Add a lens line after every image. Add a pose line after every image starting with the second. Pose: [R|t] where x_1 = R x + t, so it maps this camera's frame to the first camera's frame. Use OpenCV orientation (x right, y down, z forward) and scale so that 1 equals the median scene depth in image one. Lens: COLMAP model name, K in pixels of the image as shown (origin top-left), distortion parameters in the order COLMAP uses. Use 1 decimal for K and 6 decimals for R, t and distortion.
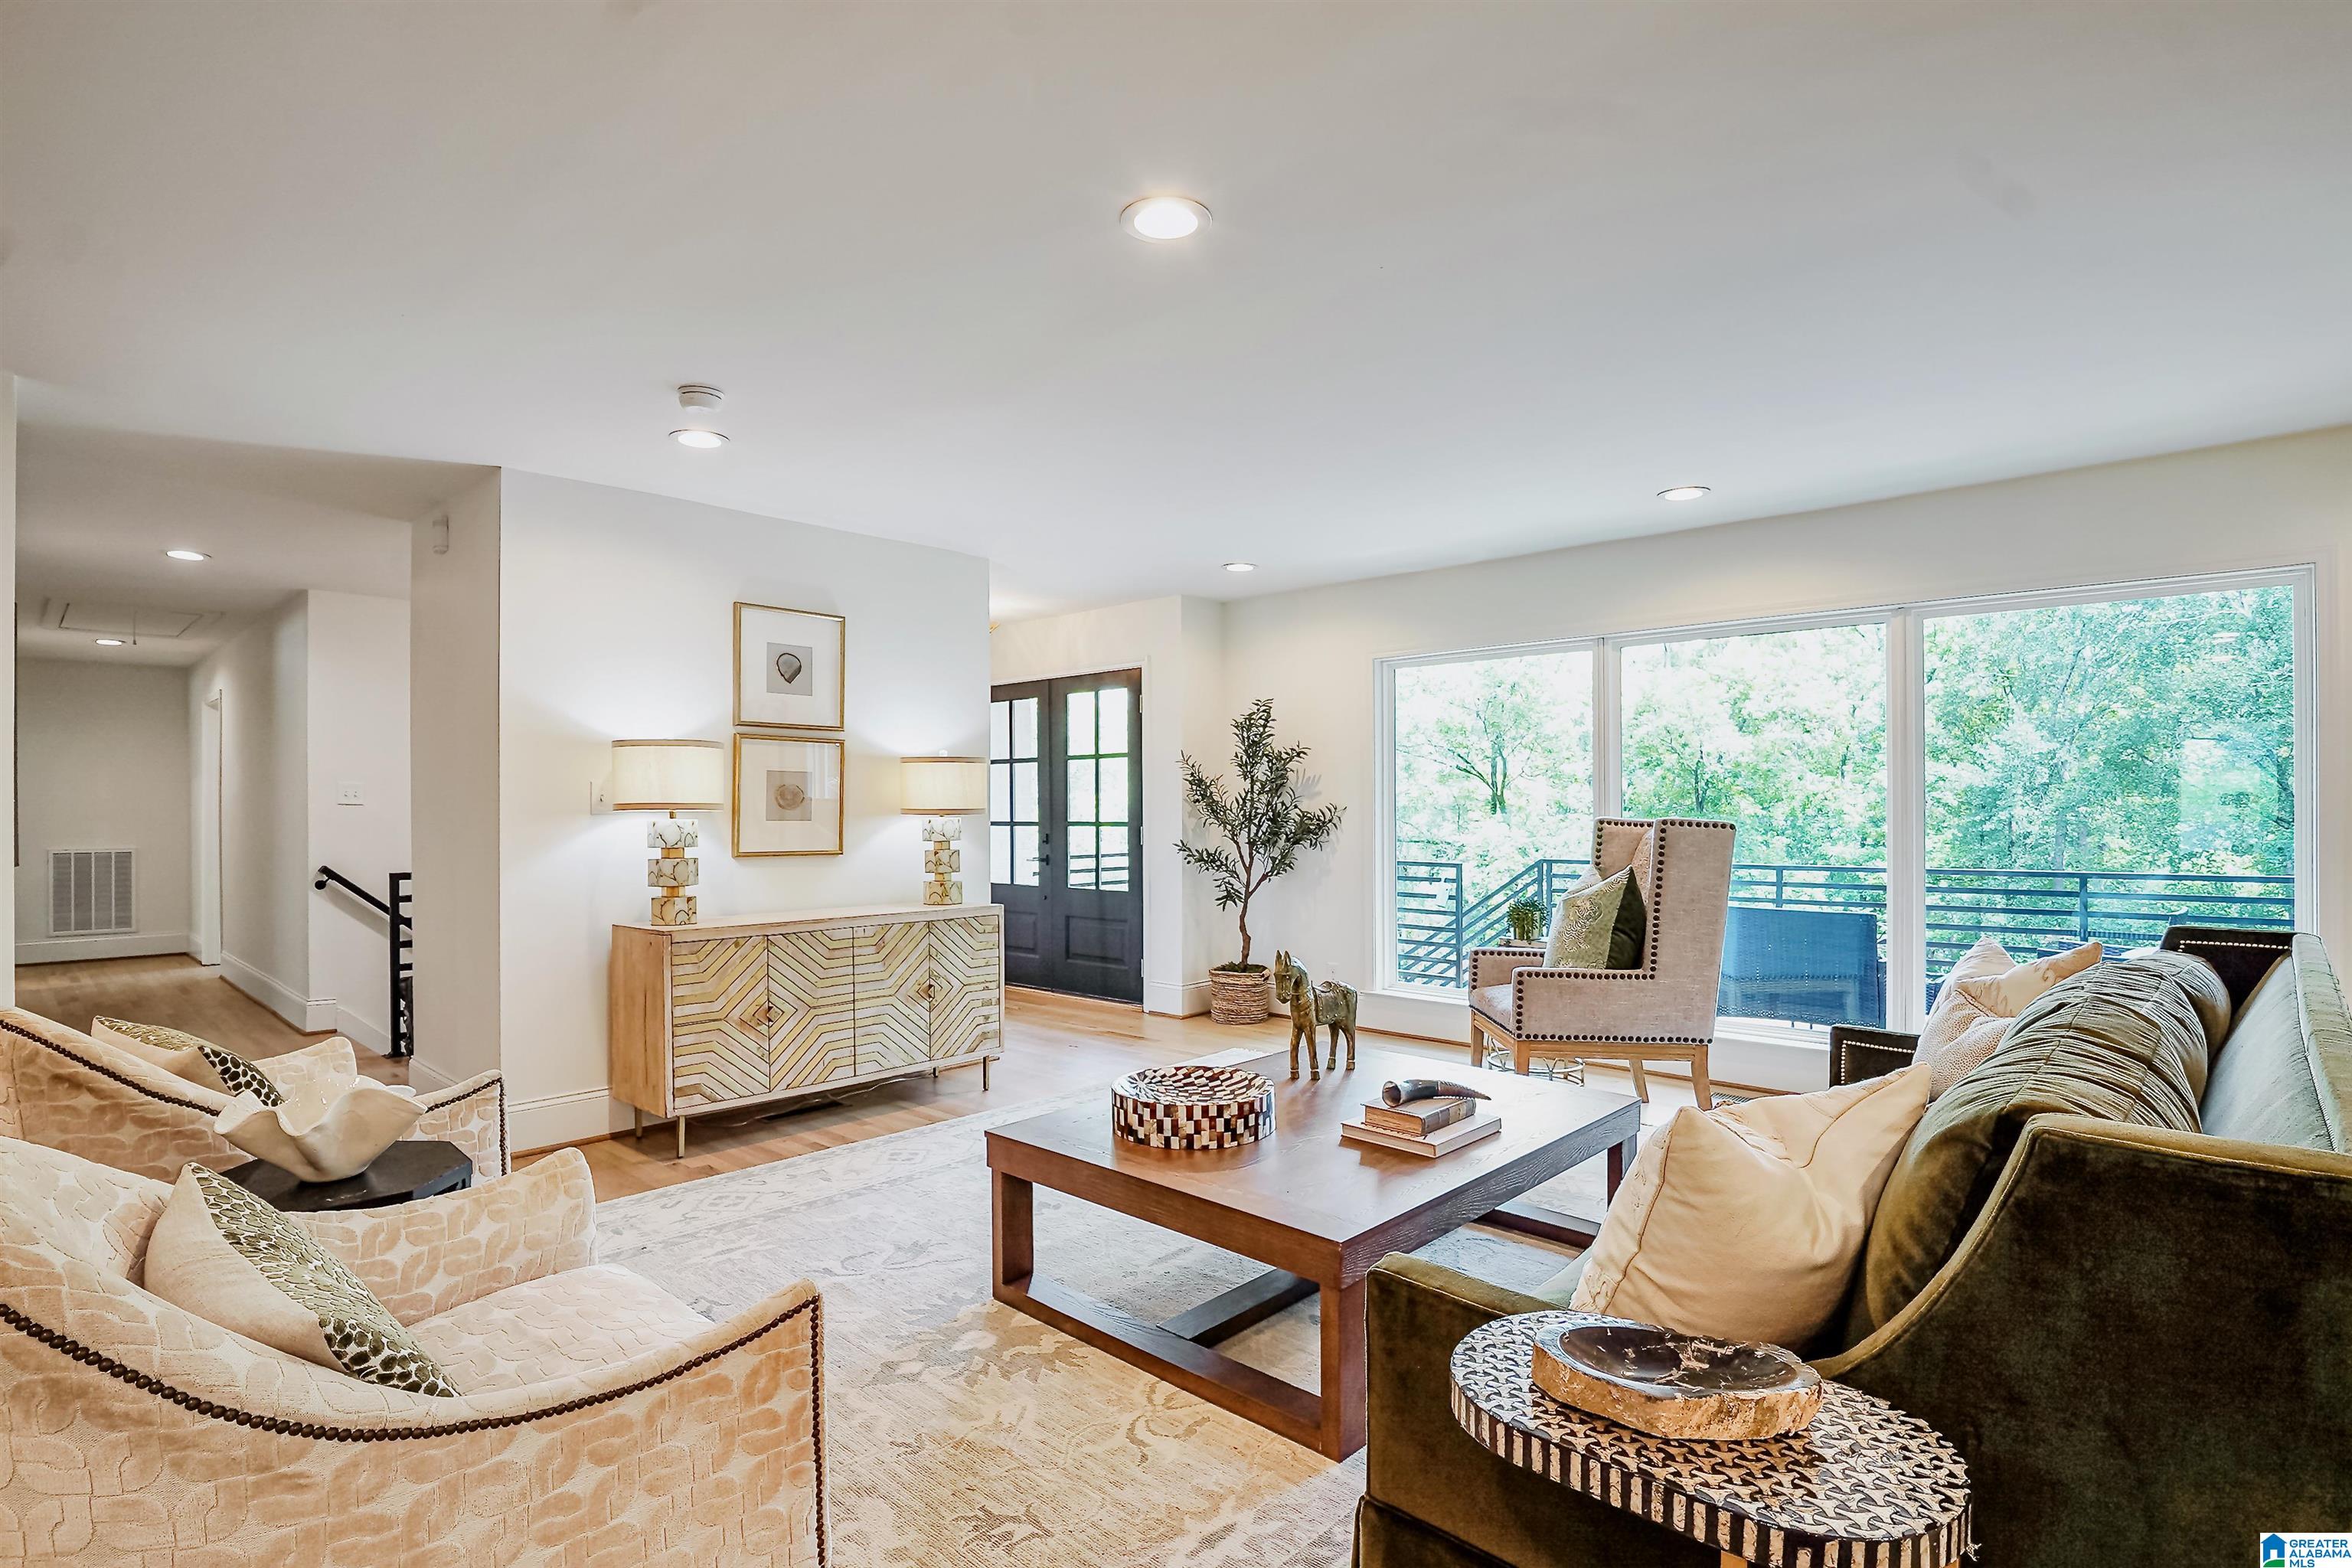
lens RADIAL K [[1152.7, 0, 1169.3], [0, 1152.7, 792.7], [0, 0, 1]] dist [-0.001266, -0.027752]
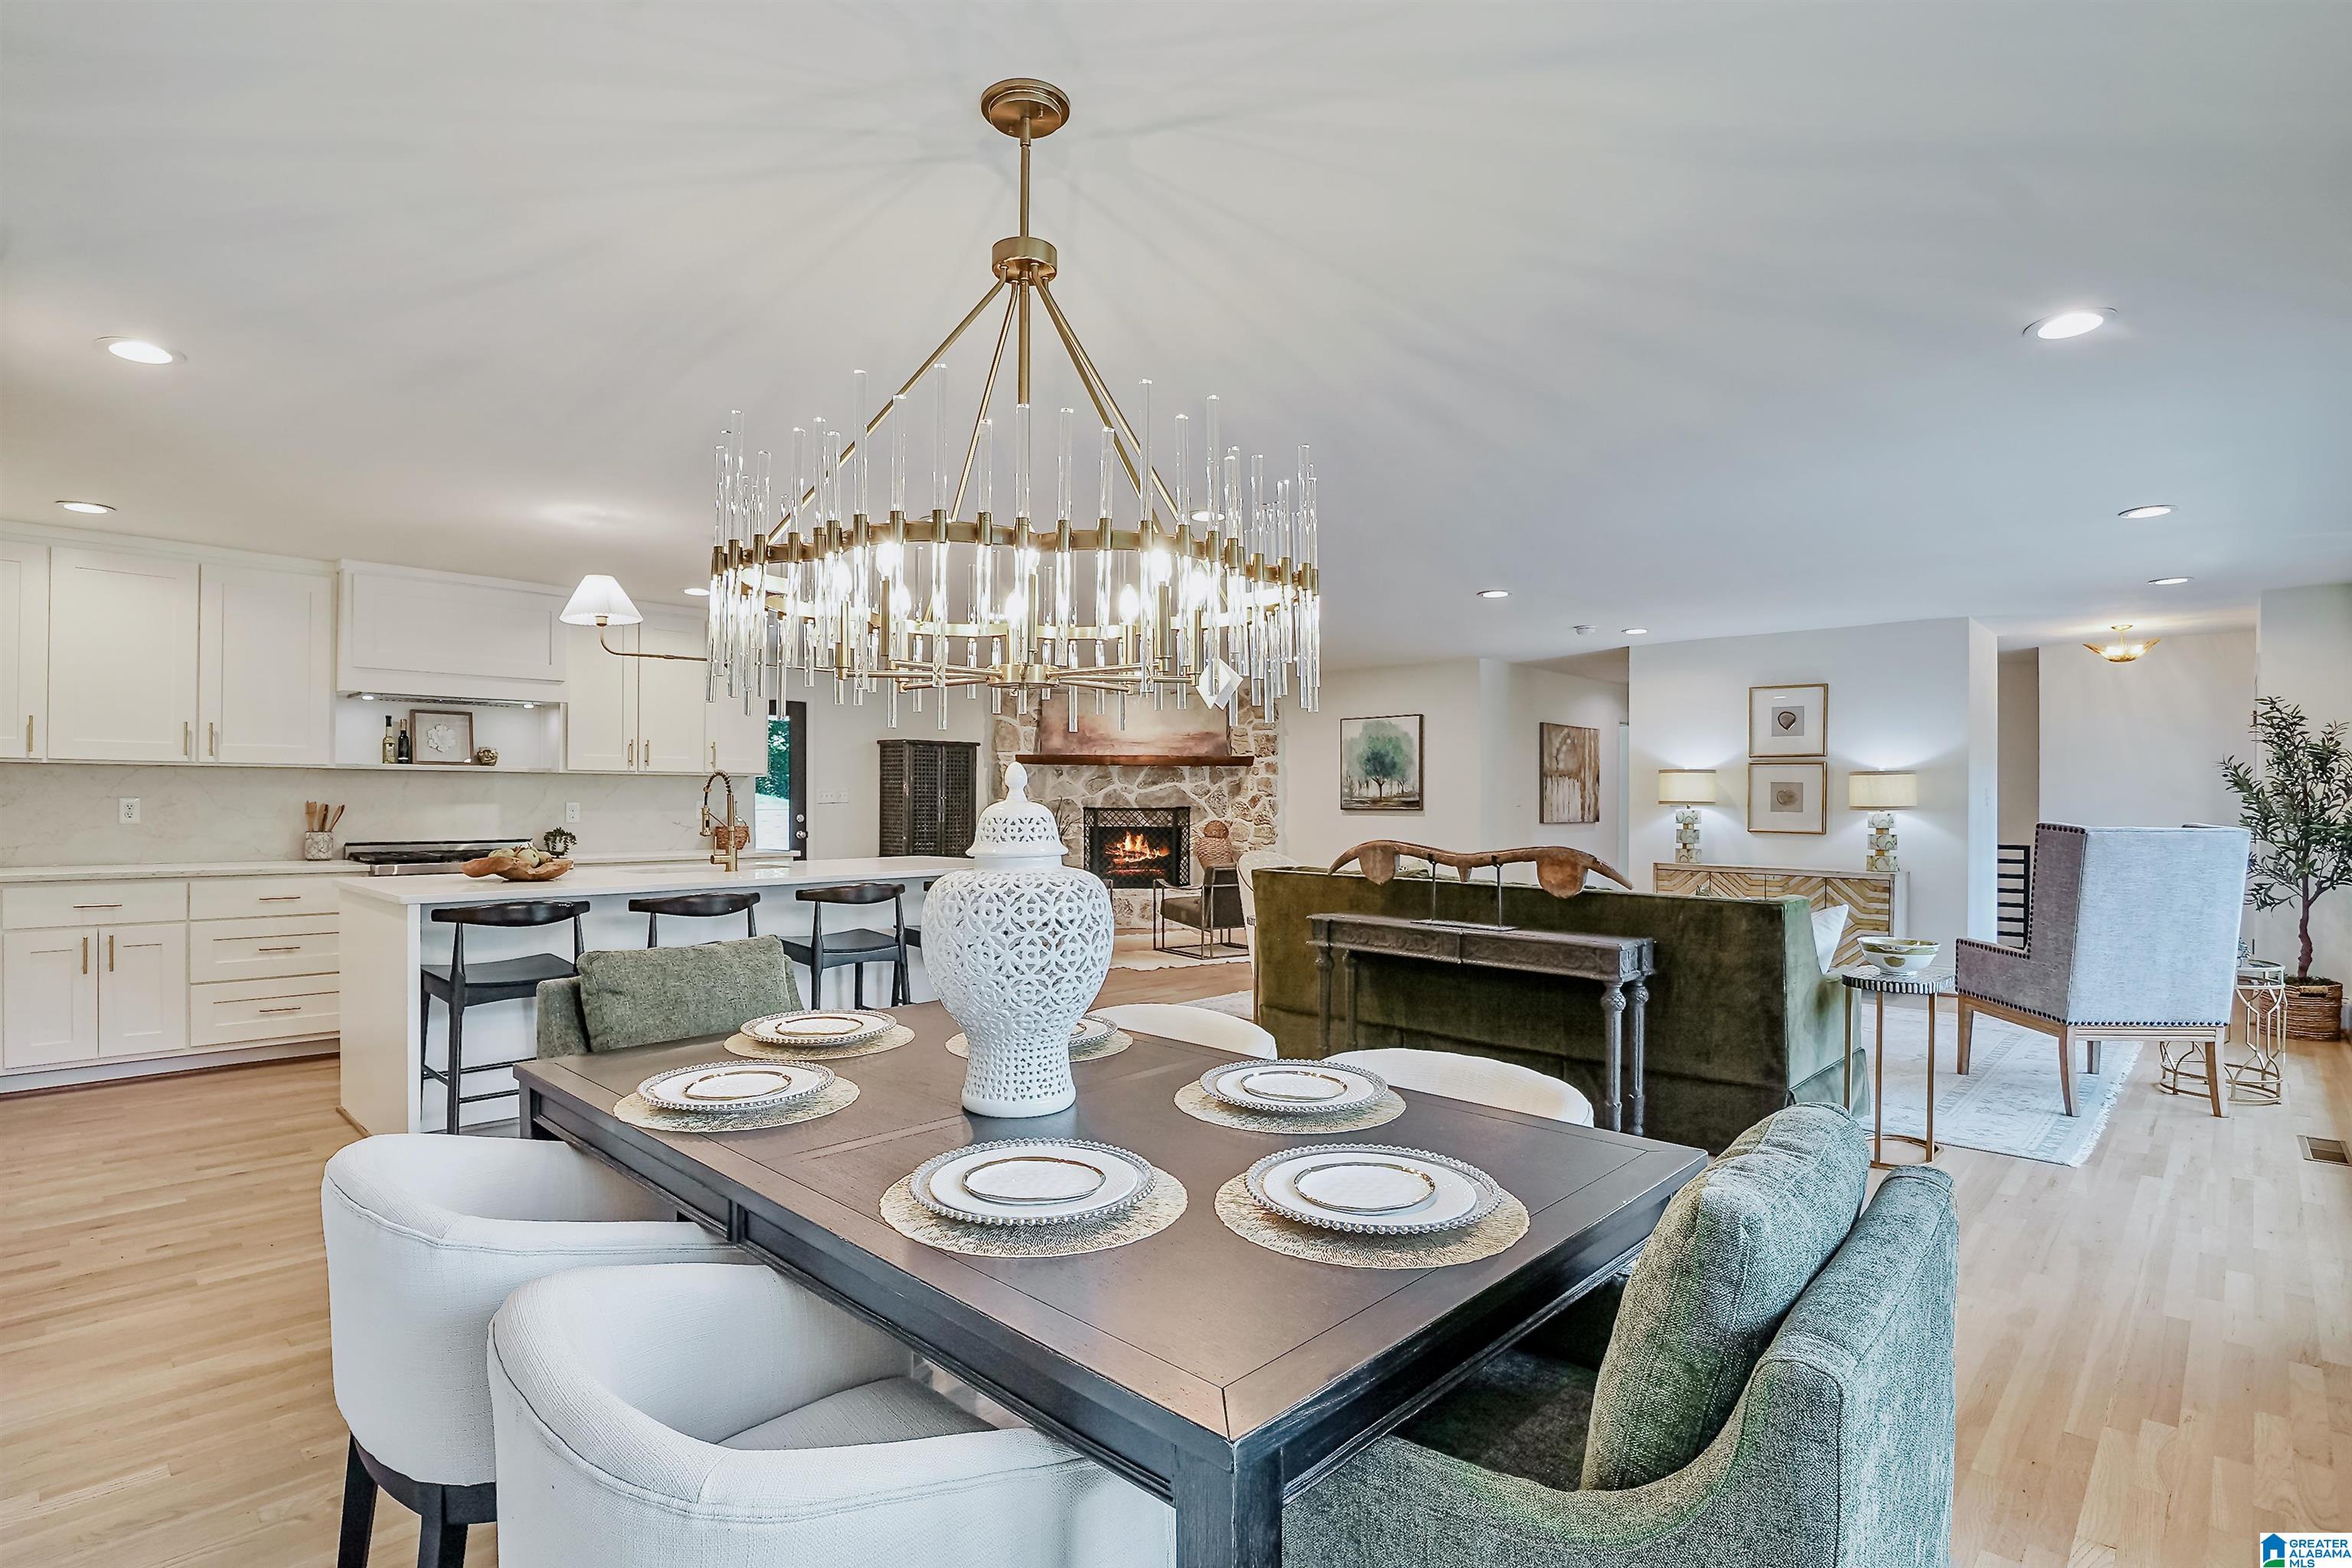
lens RADIAL K [[1133.8, 0, 1153.3], [0, 1133.8, 796.1], [0, 0, 1]] dist [-0.034574, 0.000834]
pose [[-0.025466, 0.004872, -0.999664, 0.983536], [0.007627, 0.999960, 0.004679, -0.010198], [0.999647, -0.007505, -0.025502, 0.087713]]
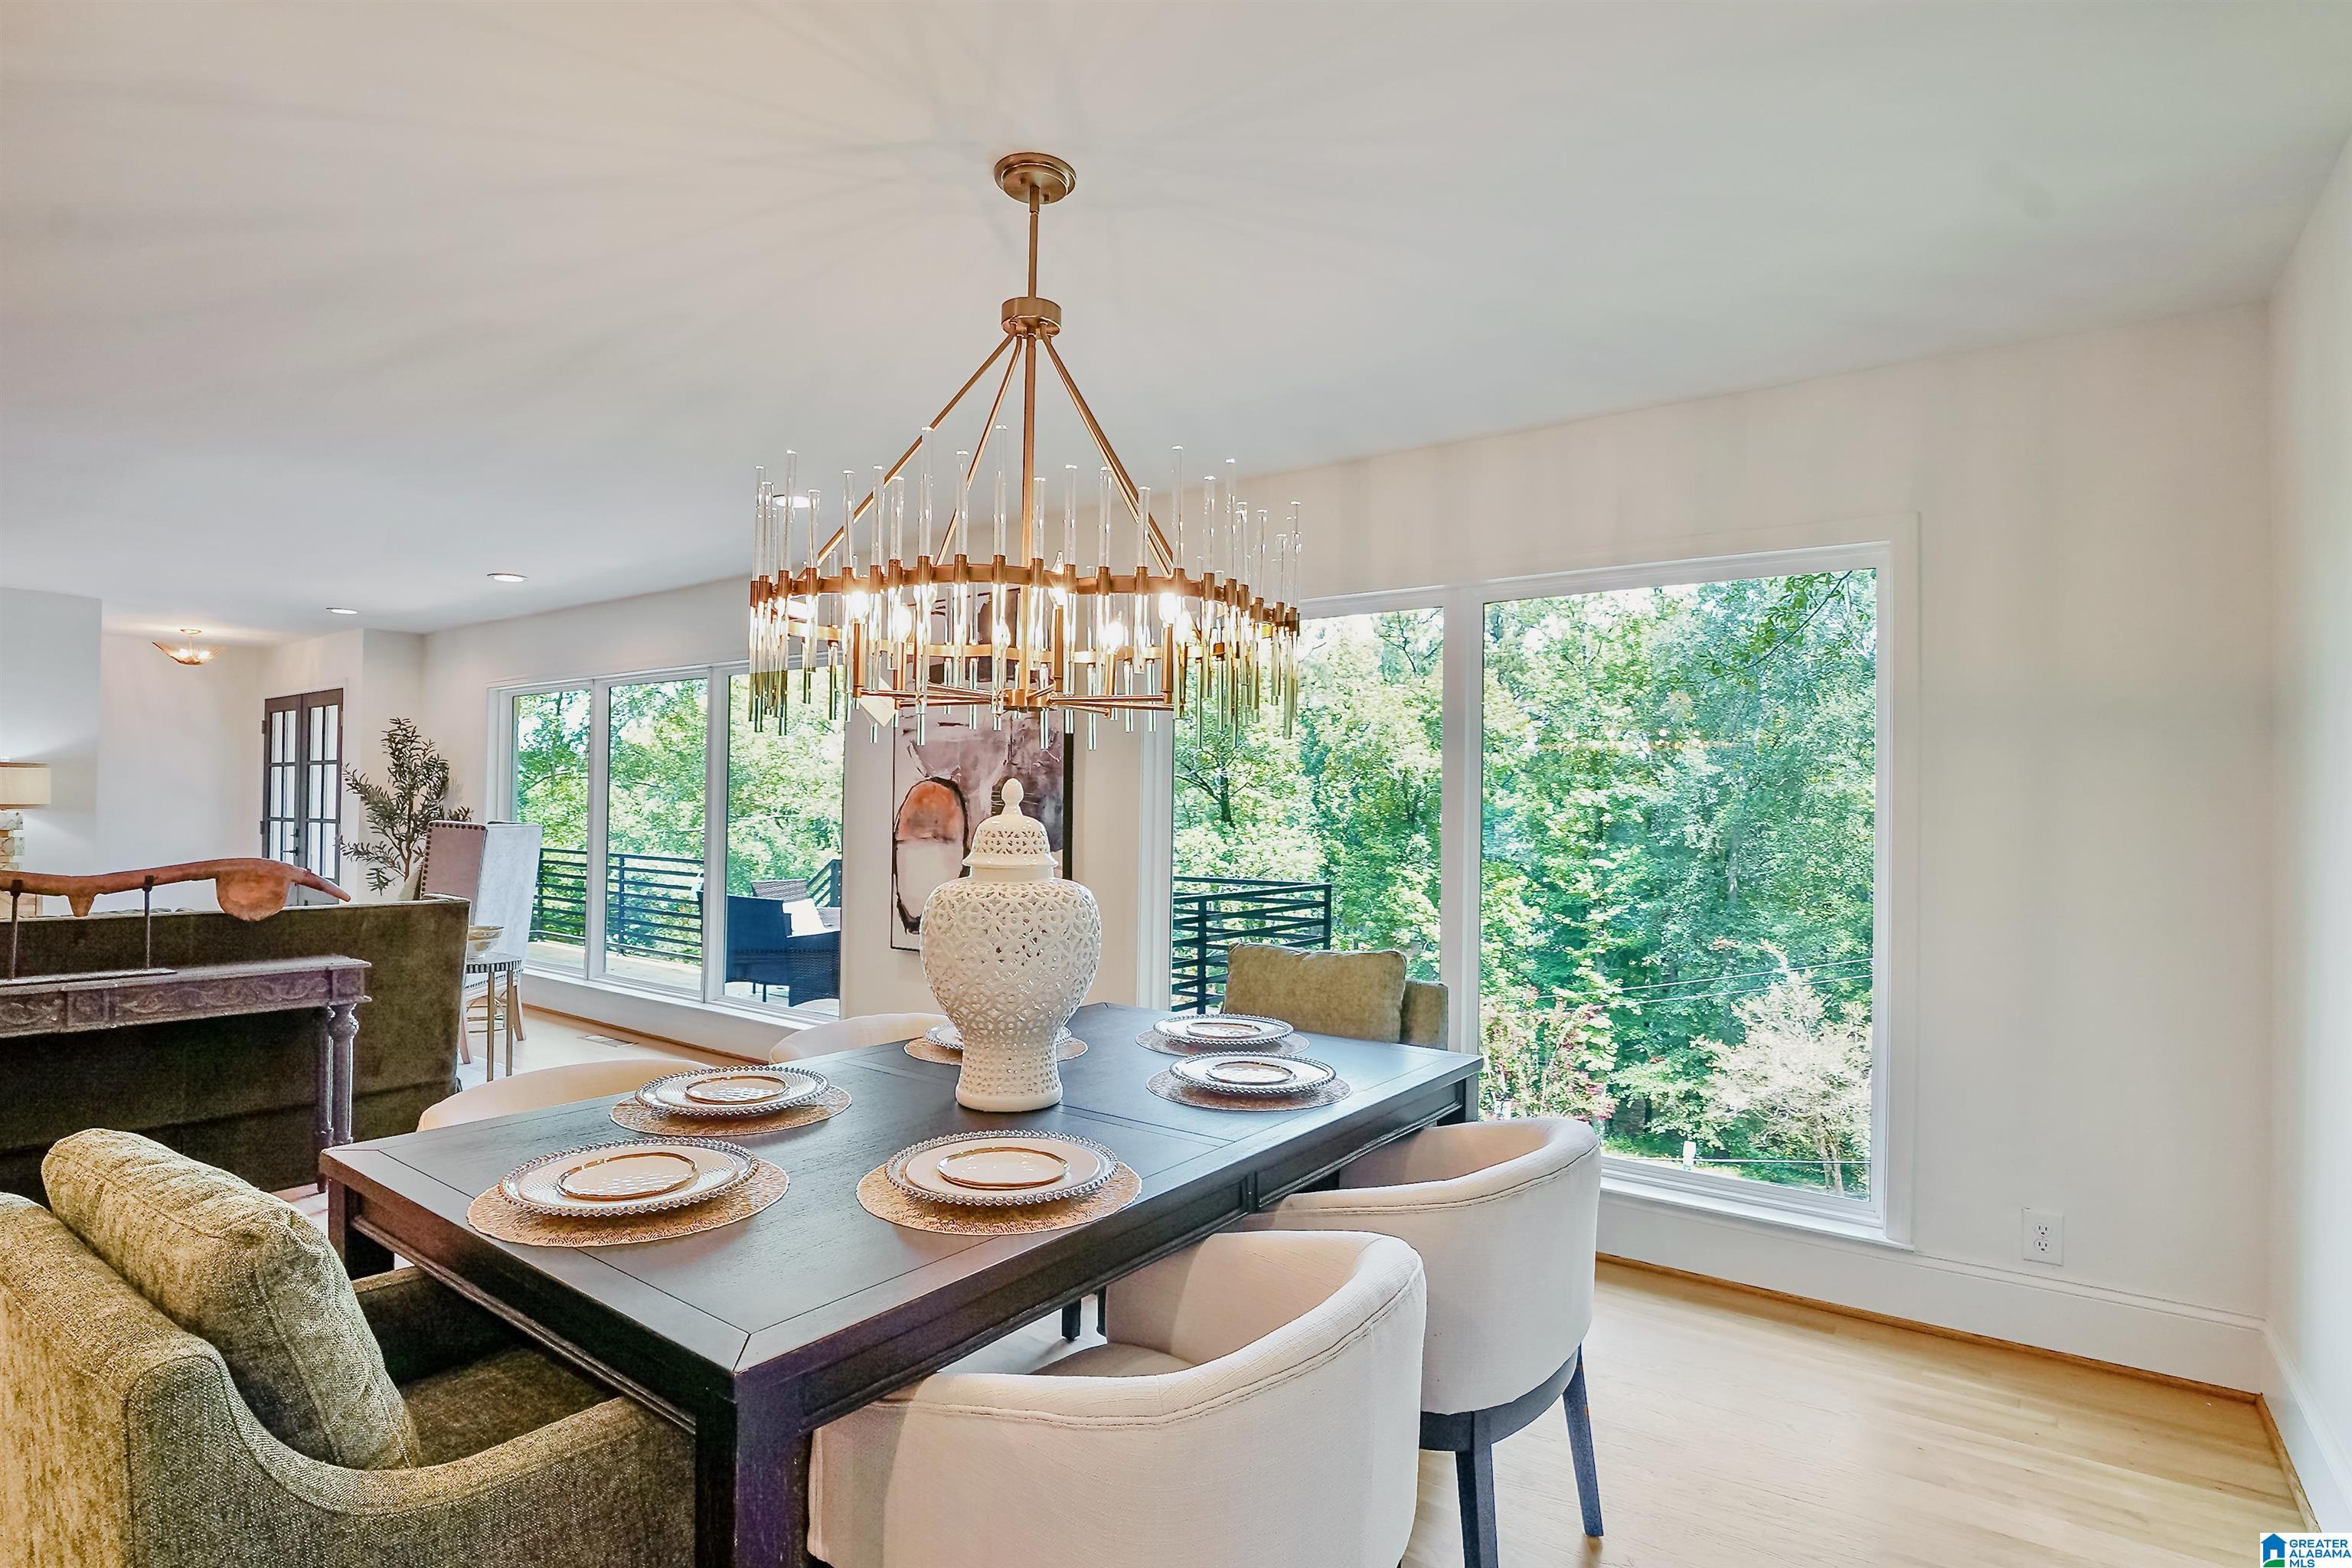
lens RADIAL K [[1169.4, 0, 1149.4], [0, 1169.4, 798.7], [0, 0, 1]] dist [-0.025938, -0.000337]
pose [[0.993473, 0.020109, 0.112278, 0.699519], [-0.020258, 0.999795, 0.000181, -0.013411], [-0.112251, -0.002455, 0.993677, -0.276395]]
